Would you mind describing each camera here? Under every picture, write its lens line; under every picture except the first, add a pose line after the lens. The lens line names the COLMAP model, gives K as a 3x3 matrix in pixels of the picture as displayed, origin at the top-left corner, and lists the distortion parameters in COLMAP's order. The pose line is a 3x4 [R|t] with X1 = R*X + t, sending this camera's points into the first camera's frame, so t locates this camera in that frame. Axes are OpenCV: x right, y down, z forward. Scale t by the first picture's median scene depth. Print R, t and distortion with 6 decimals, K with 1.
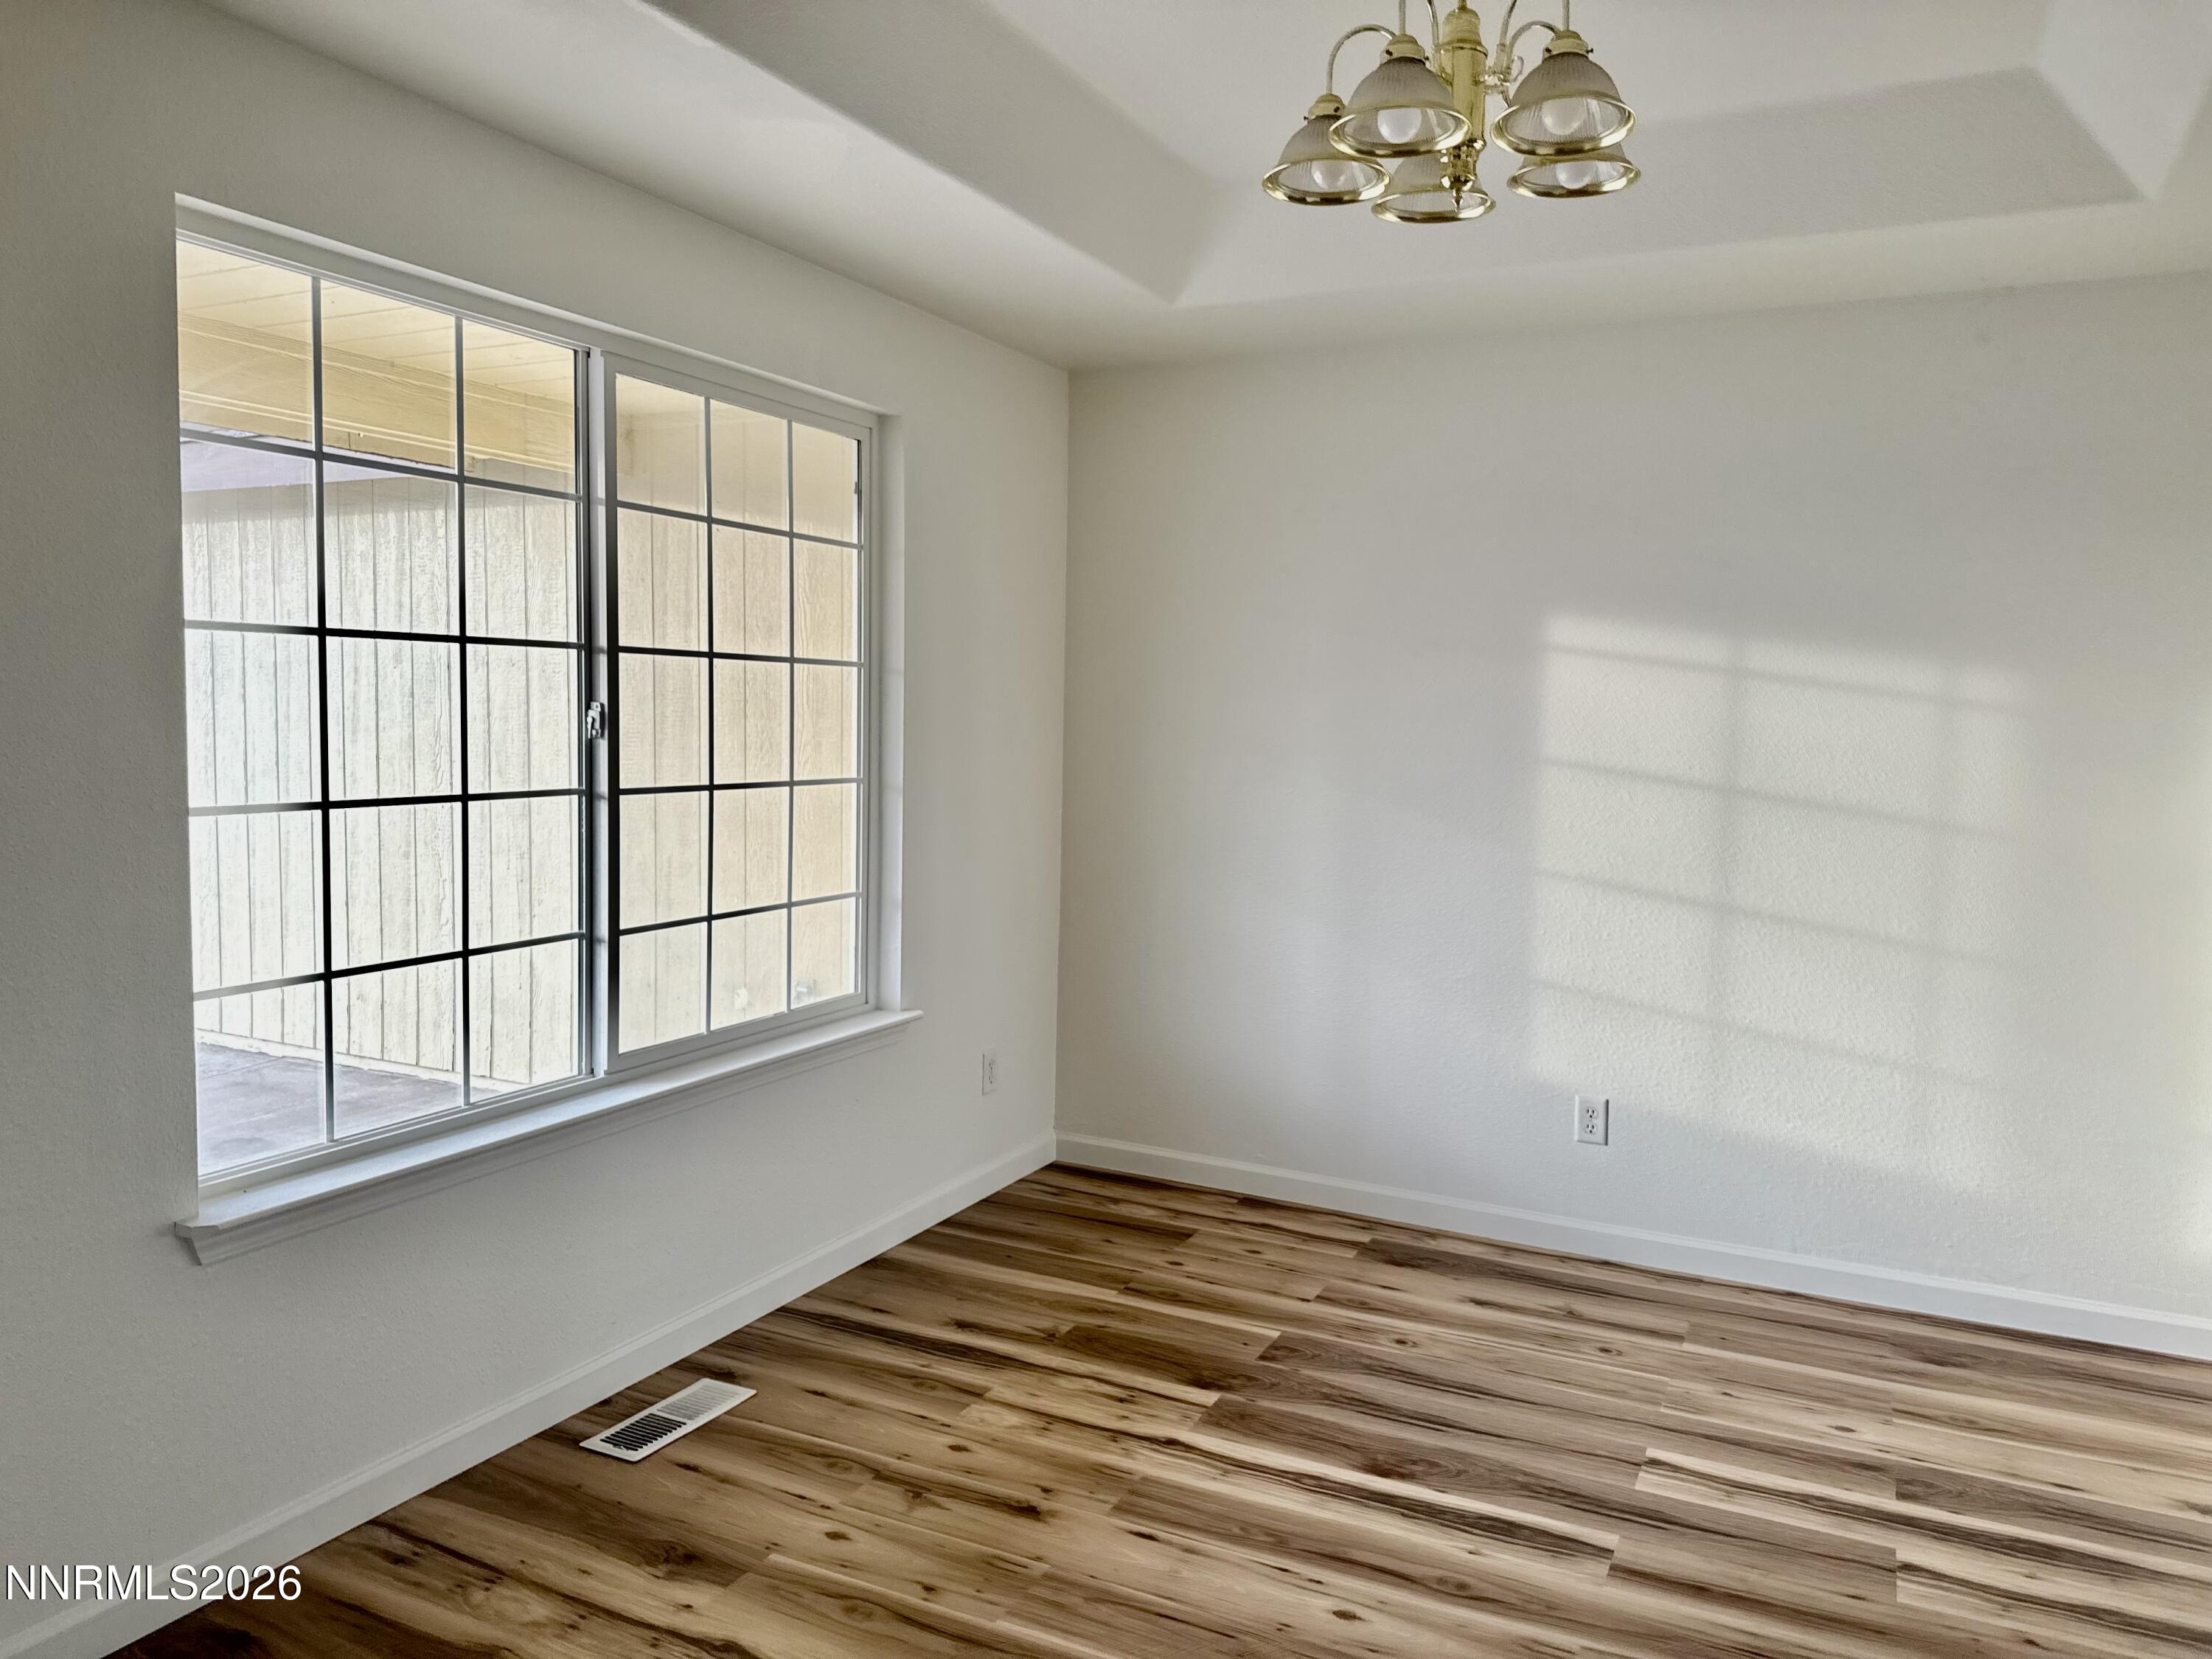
lens RADIAL K [[1564.7, 0, 1106.0], [0, 1564.7, 829.5], [0, 0, 1]] dist [-0.003405, -0.001772]
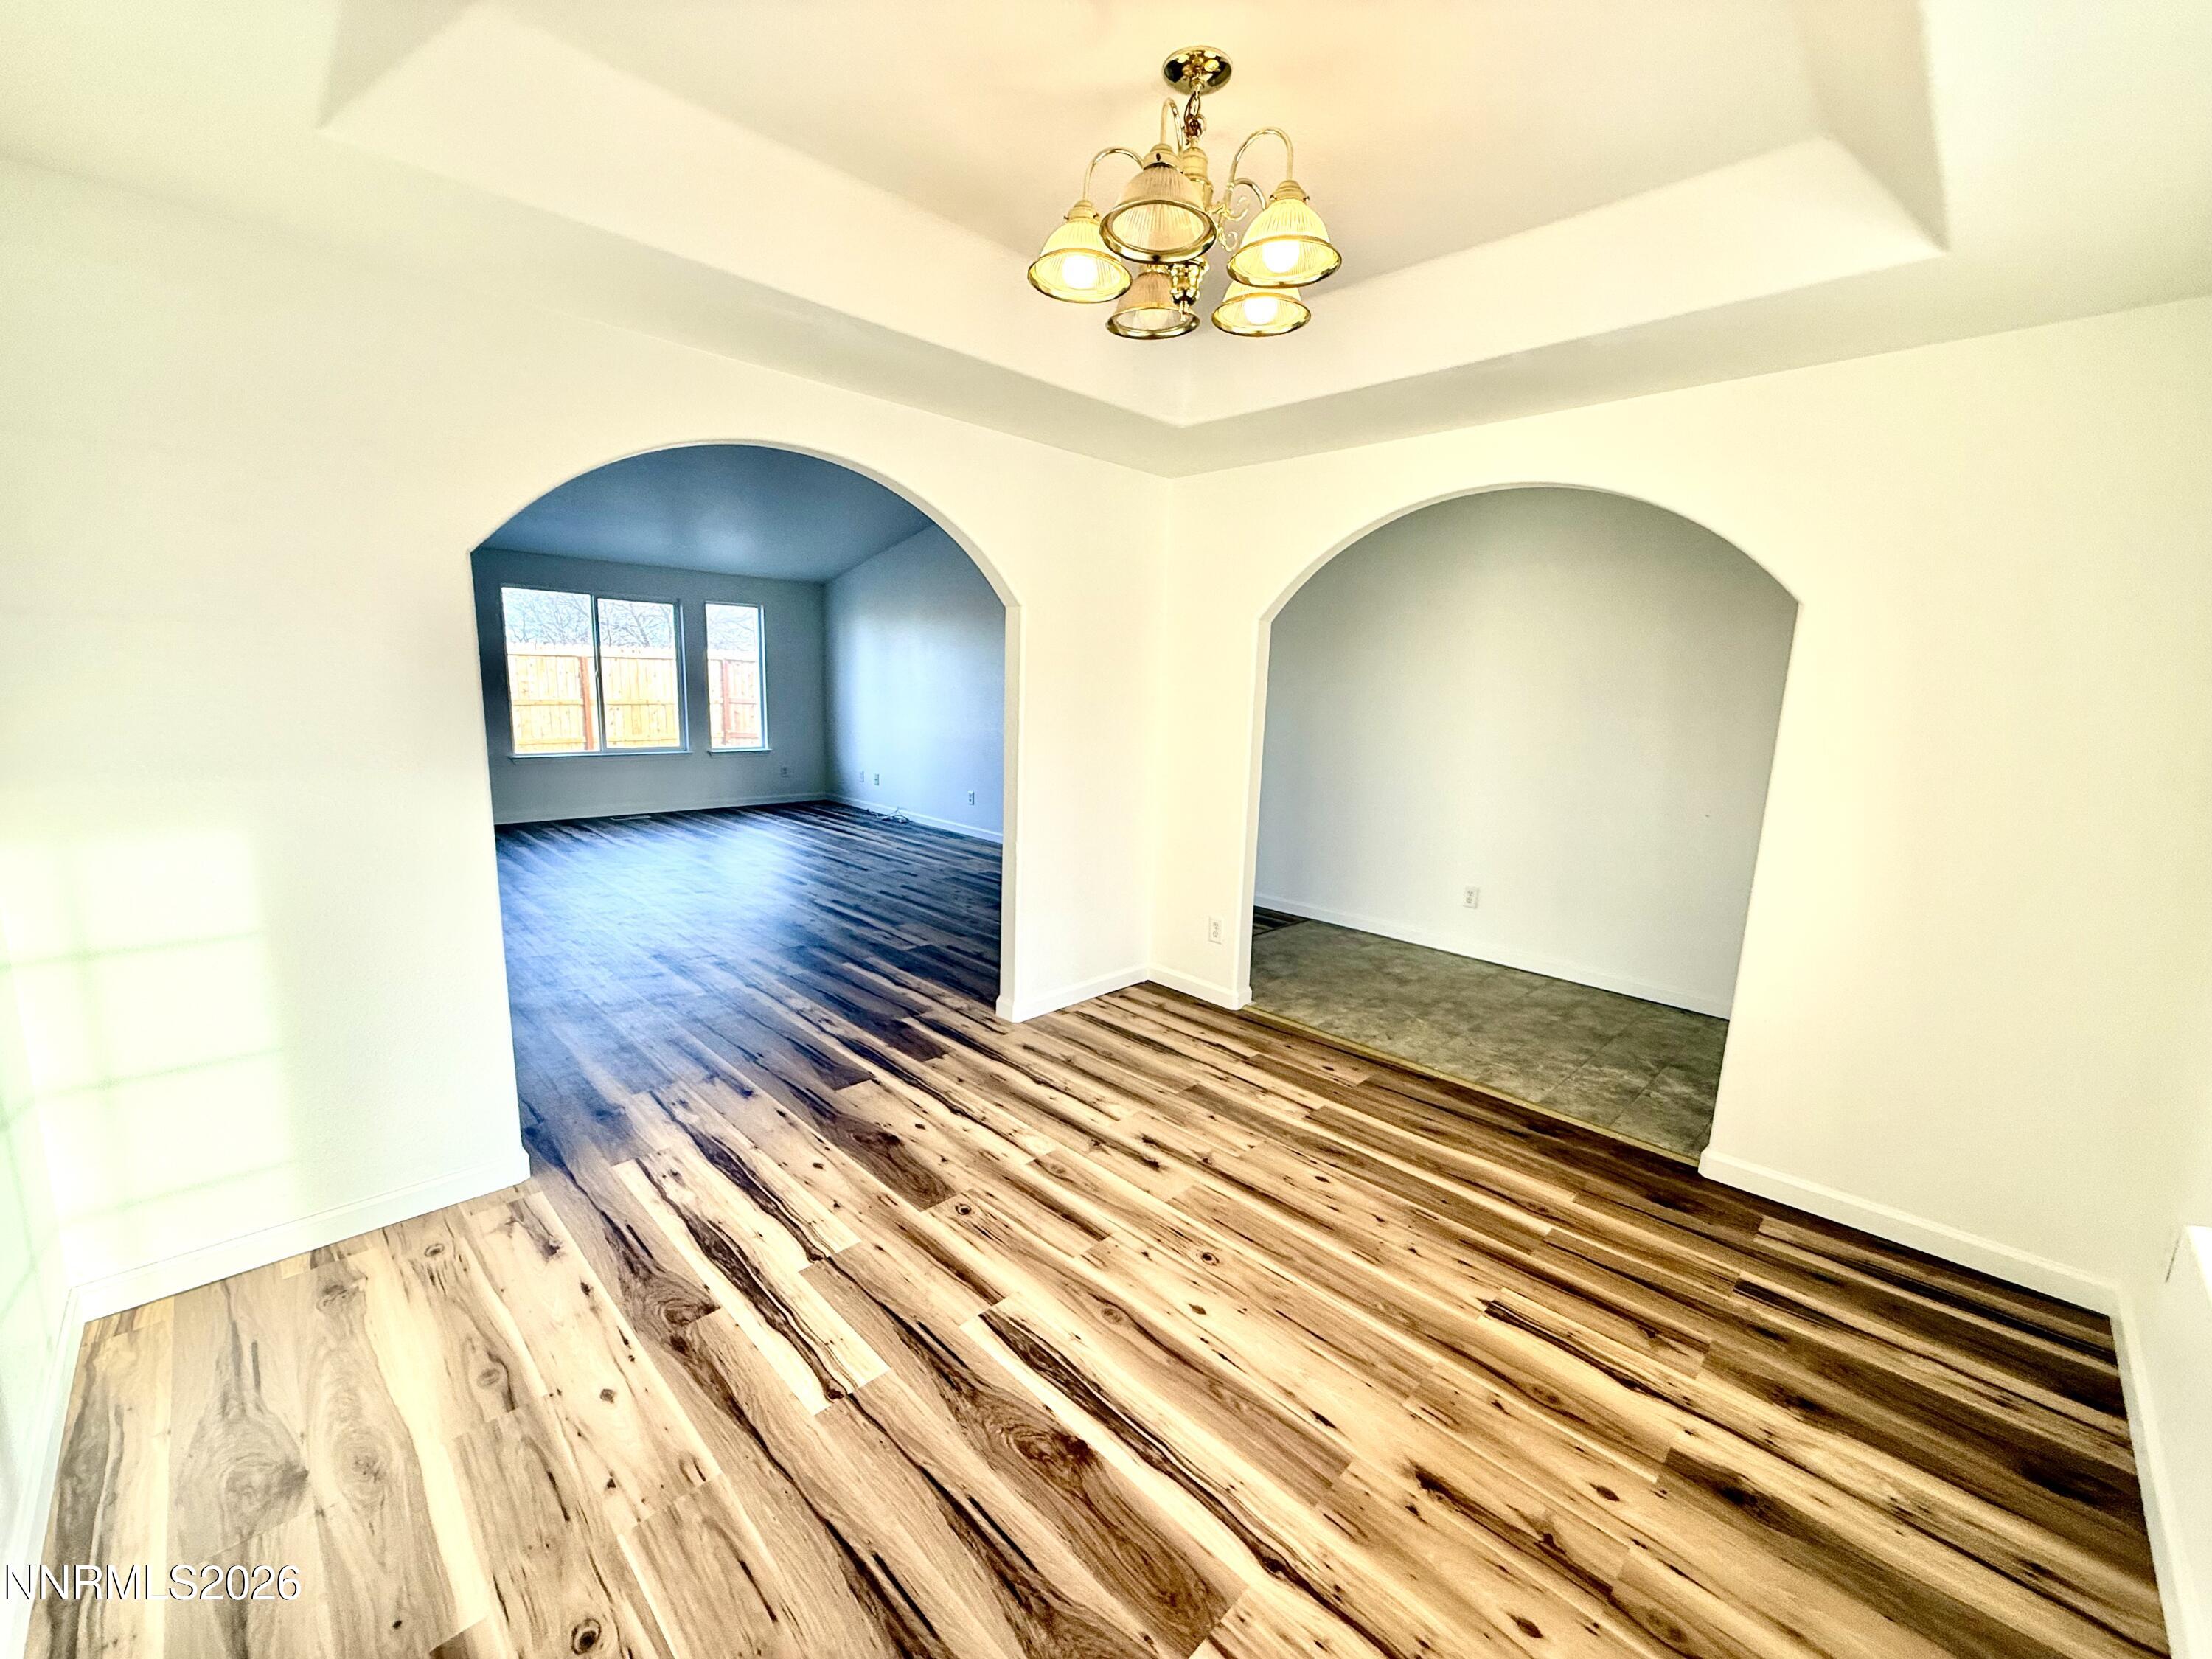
lens RADIAL K [[880.7, 0, 1099.1], [0, 880.7, 825.3], [0, 0, 1]] dist [-0.001769, 0.000265]
pose [[-0.947952, -0.101619, 0.301764, 0.029613], [-0.025556, 0.968931, 0.246008, -0.151463], [-0.317387, 0.225492, -0.921096, 1.527422]]
